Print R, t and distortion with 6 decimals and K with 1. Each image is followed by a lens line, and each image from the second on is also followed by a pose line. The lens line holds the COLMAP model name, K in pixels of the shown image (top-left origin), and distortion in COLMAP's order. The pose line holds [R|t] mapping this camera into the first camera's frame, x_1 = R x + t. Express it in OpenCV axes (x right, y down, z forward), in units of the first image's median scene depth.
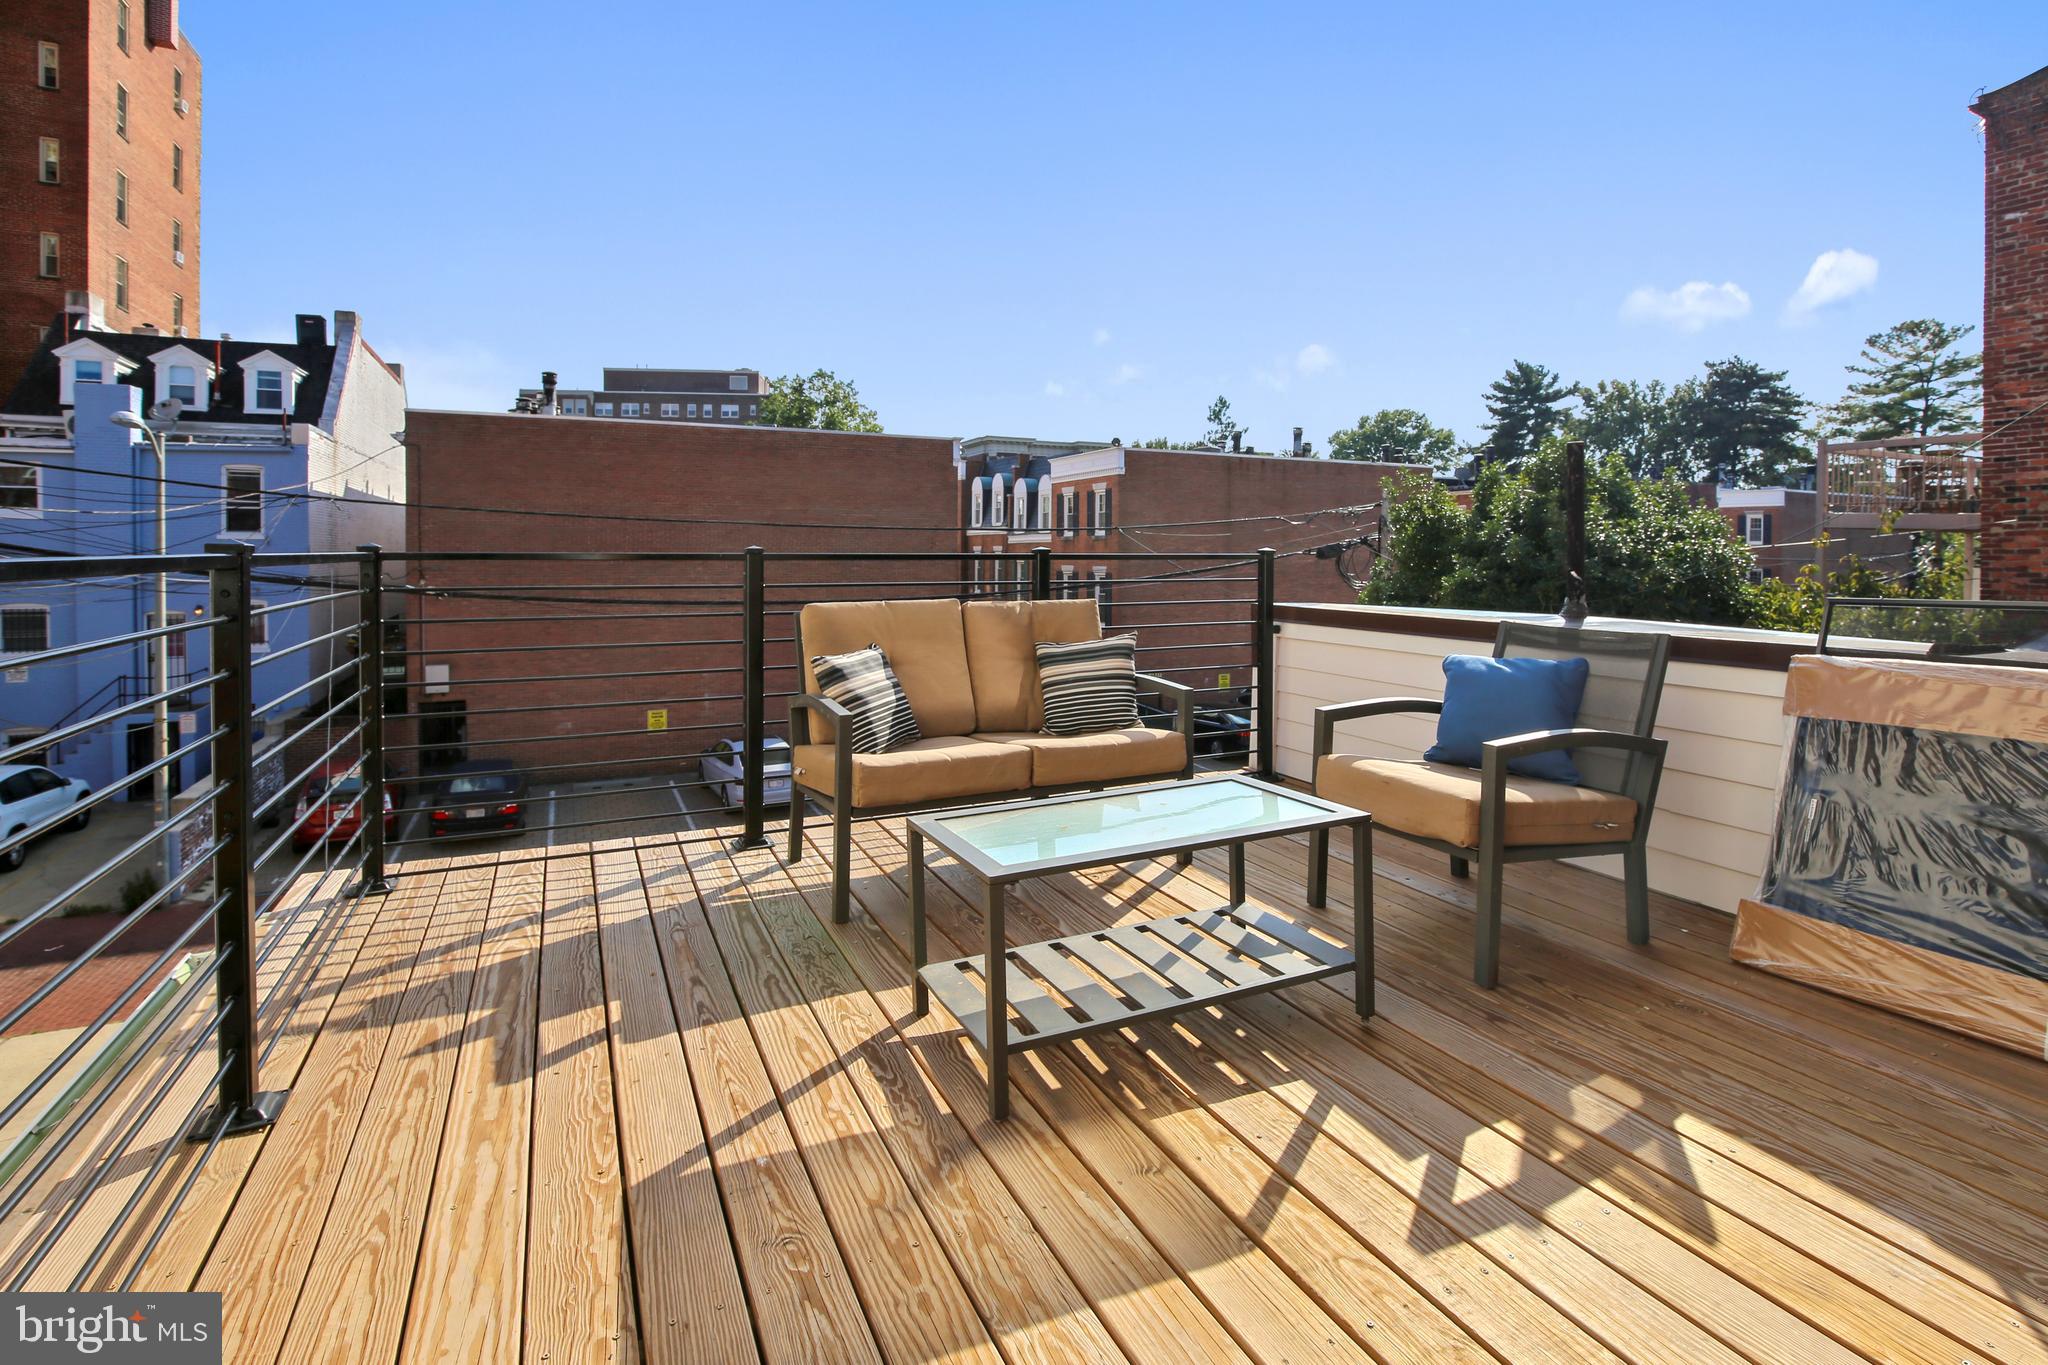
lens RADIAL K [[987.3, 0, 1043.1], [0, 987.3, 576.4], [0, 0, 1]] dist [-0.038765, 0.008830]
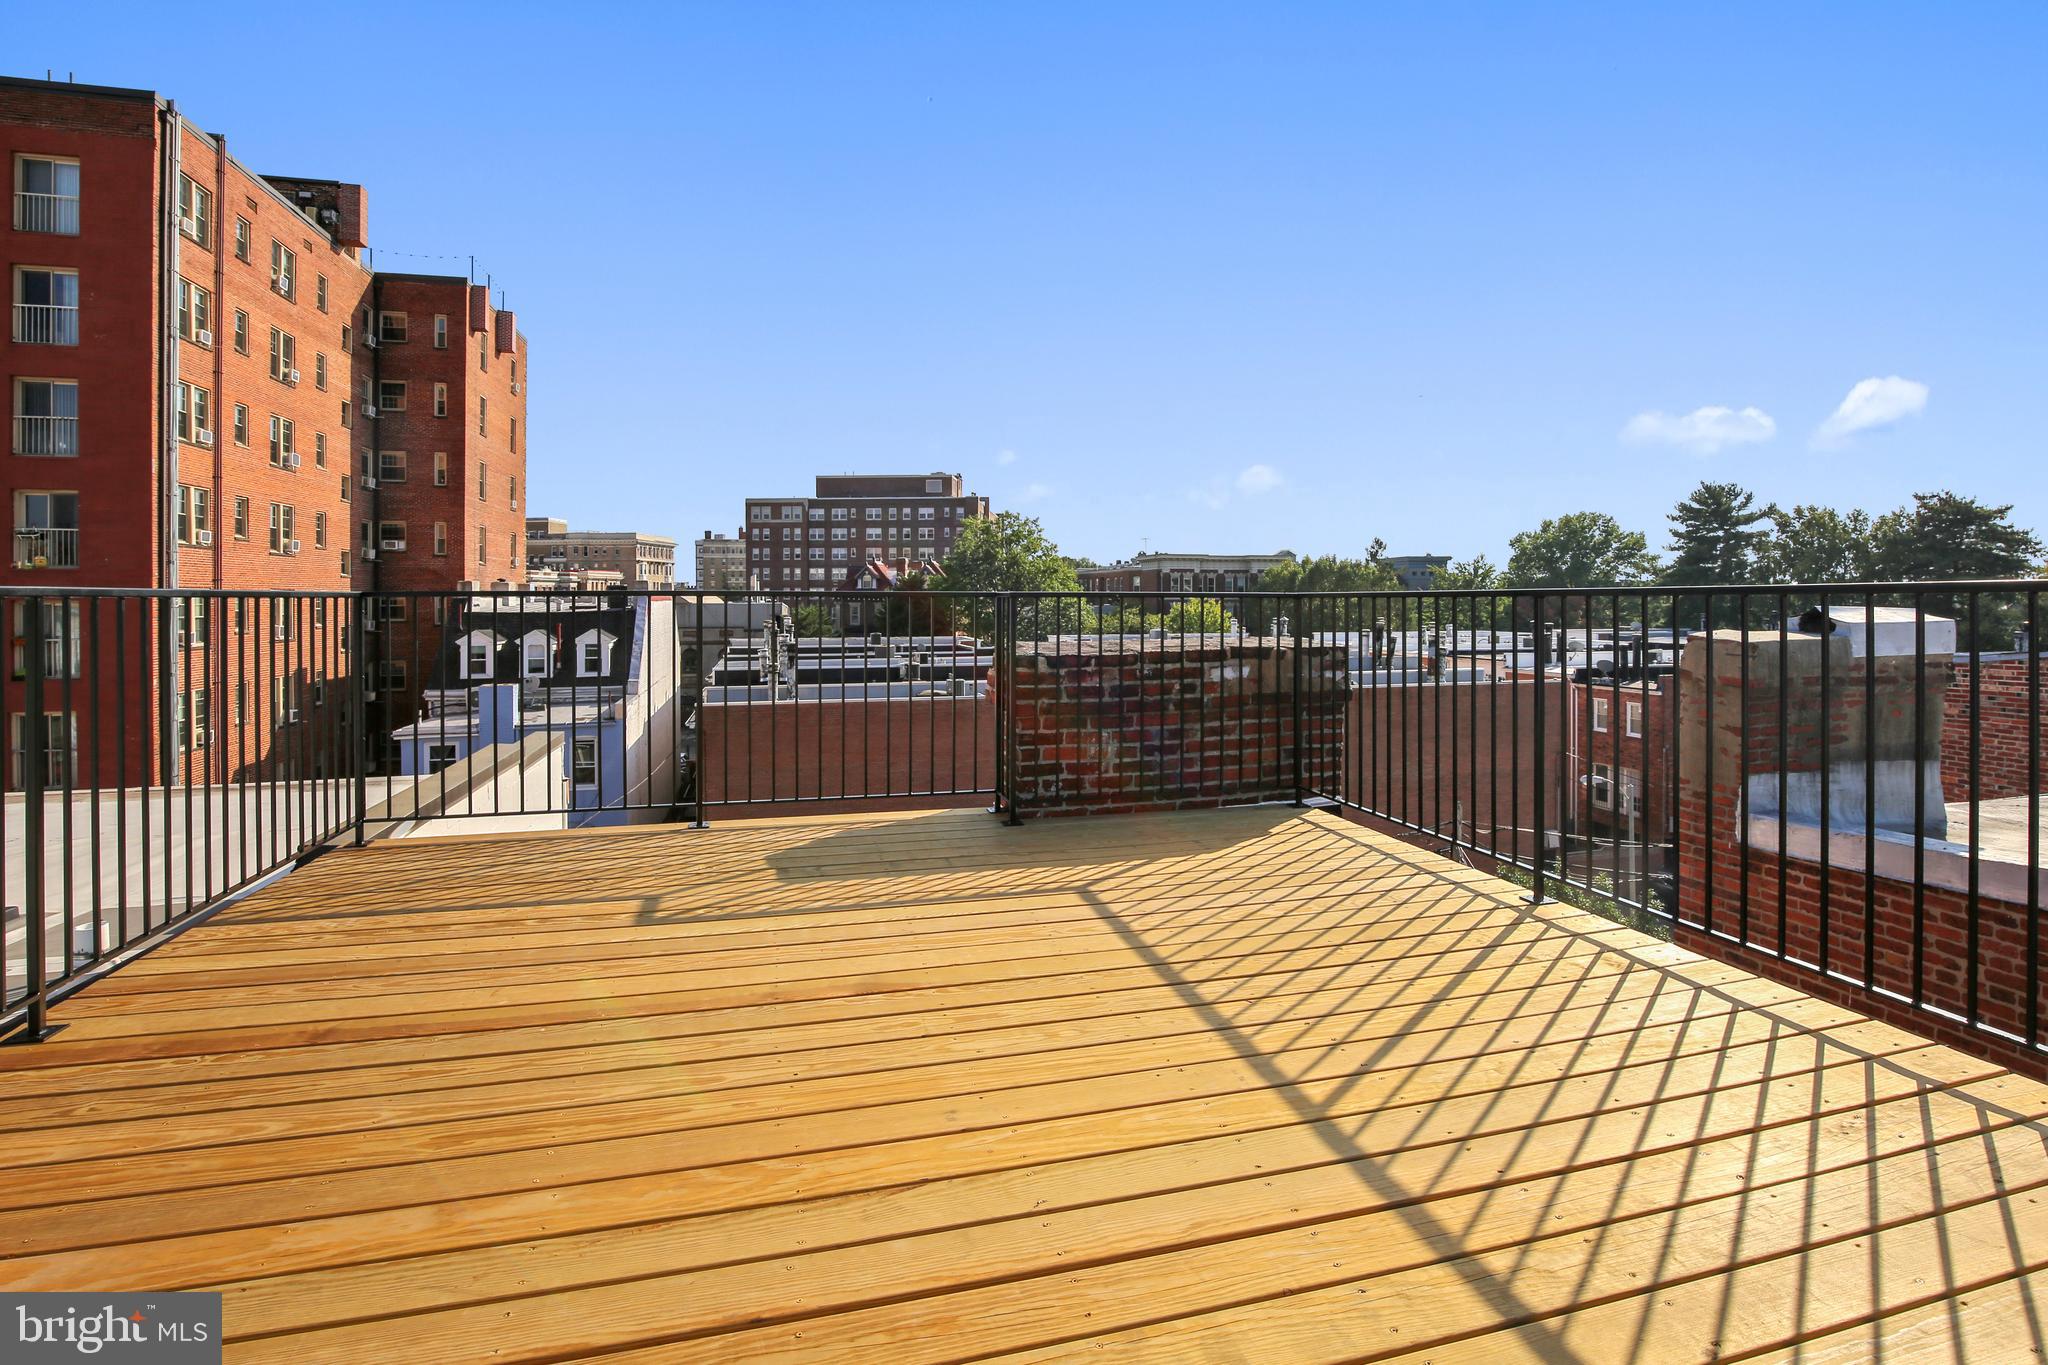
lens RADIAL K [[984.2, 0, 1035.0], [0, 984.2, 597.9], [0, 0, 1]] dist [-0.034008, 0.009804]
pose [[0.980365, -0.009101, -0.196982, 0.059404], [0.004221, 0.999674, -0.025179, -0.220739], [0.197147, 0.023853, 0.980084, -0.190991]]
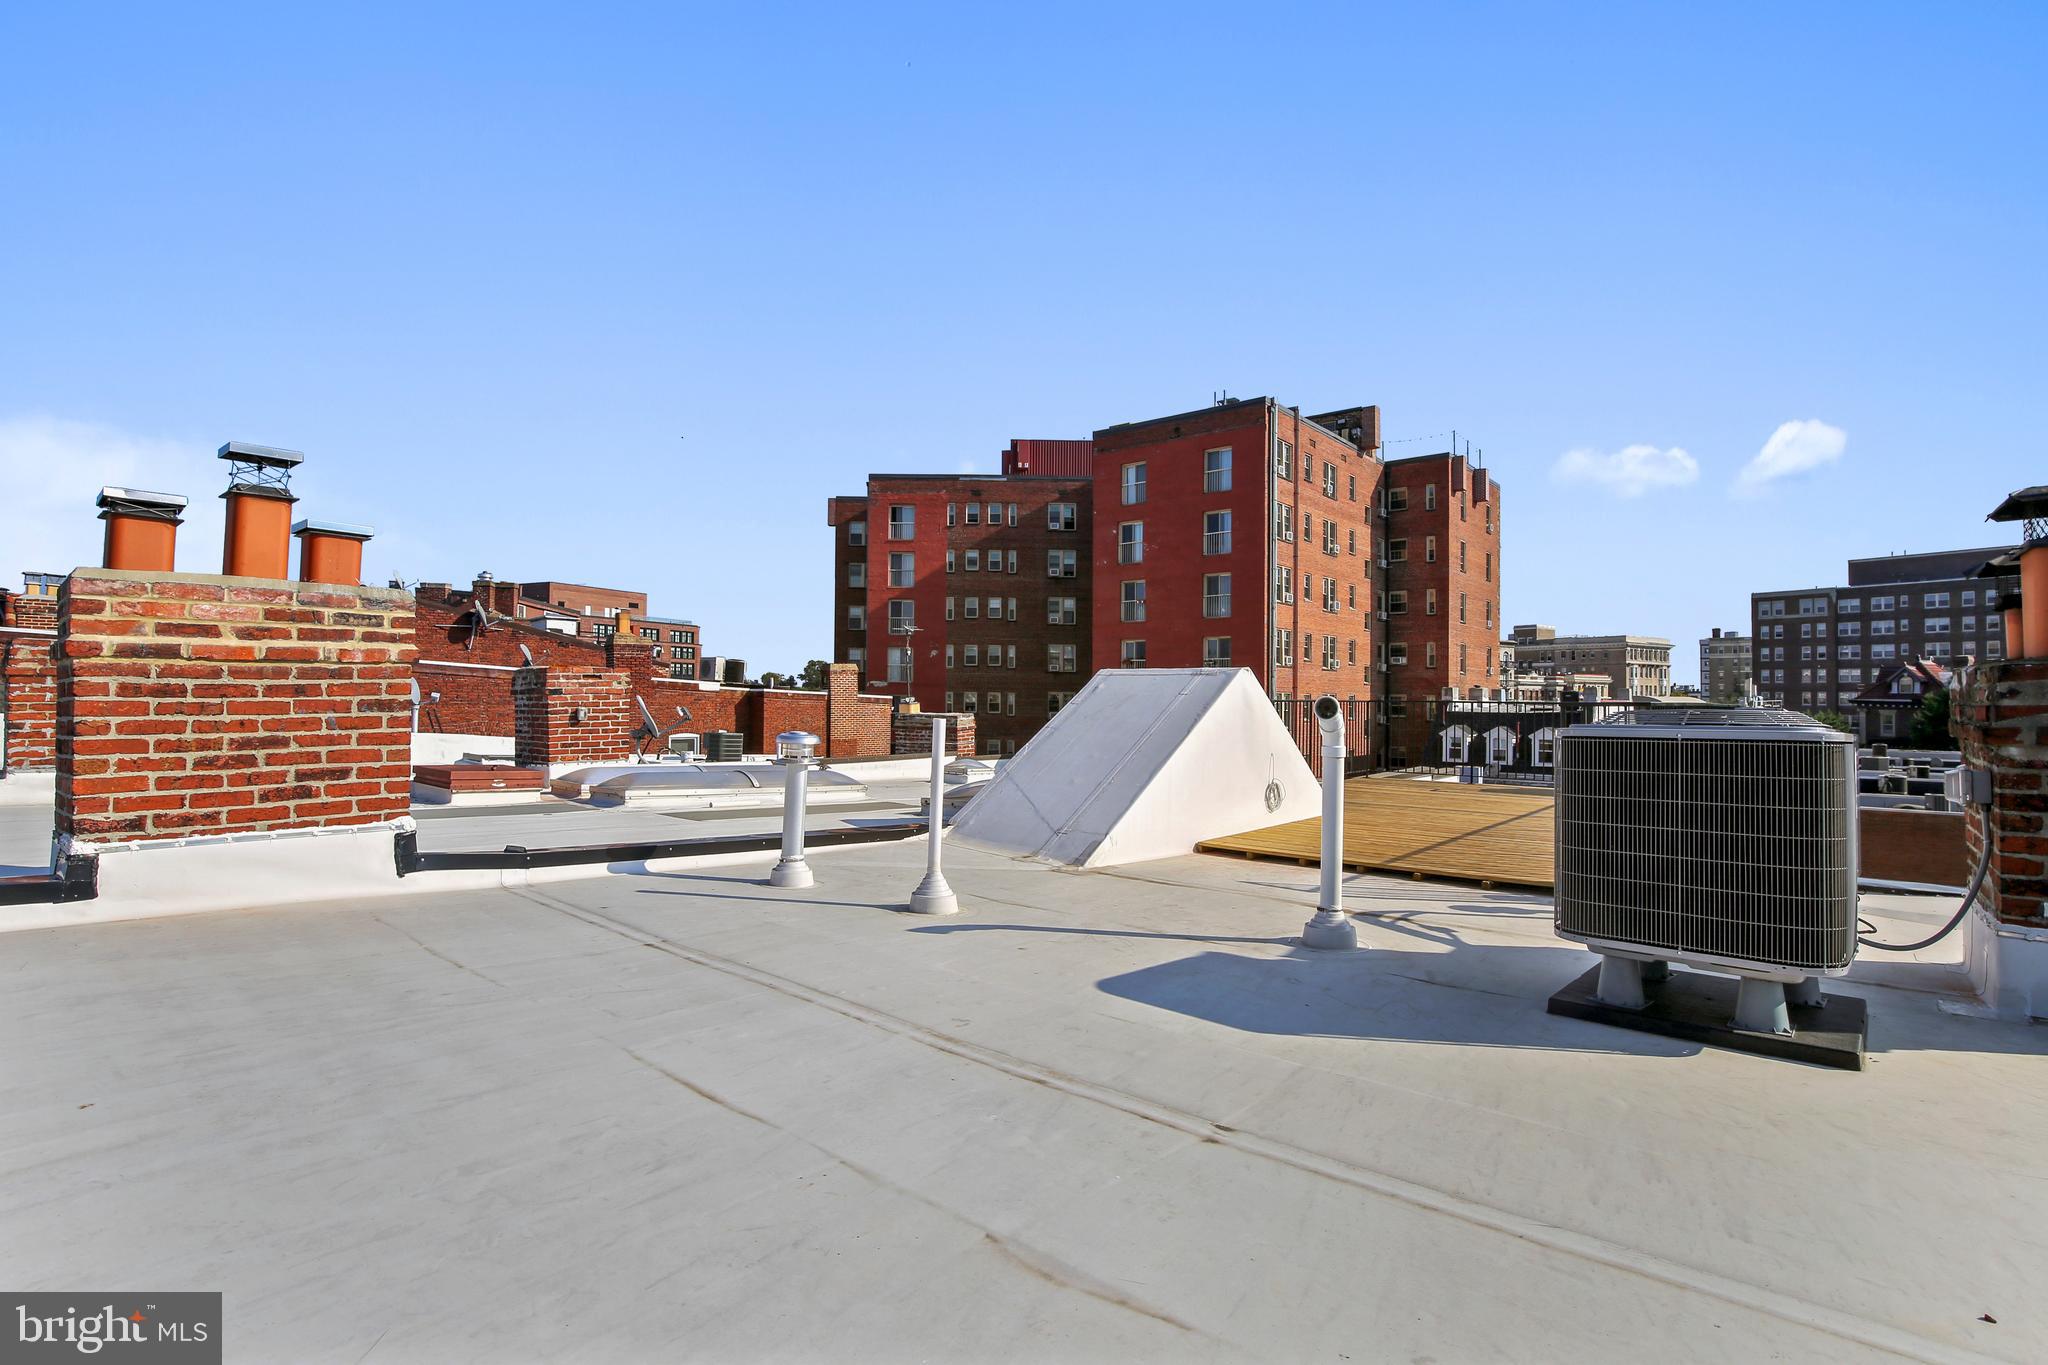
lens RADIAL K [[950.1, 0, 1024.0], [0, 950.1, 682.5], [0, 0, 1]] dist [-0.038485, 0.008191]
pose [[0.393998, -0.016662, -0.918960, 0.279654], [-0.029112, 0.999108, -0.030597, -0.216000], [0.918650, 0.038808, 0.393162, -0.393865]]
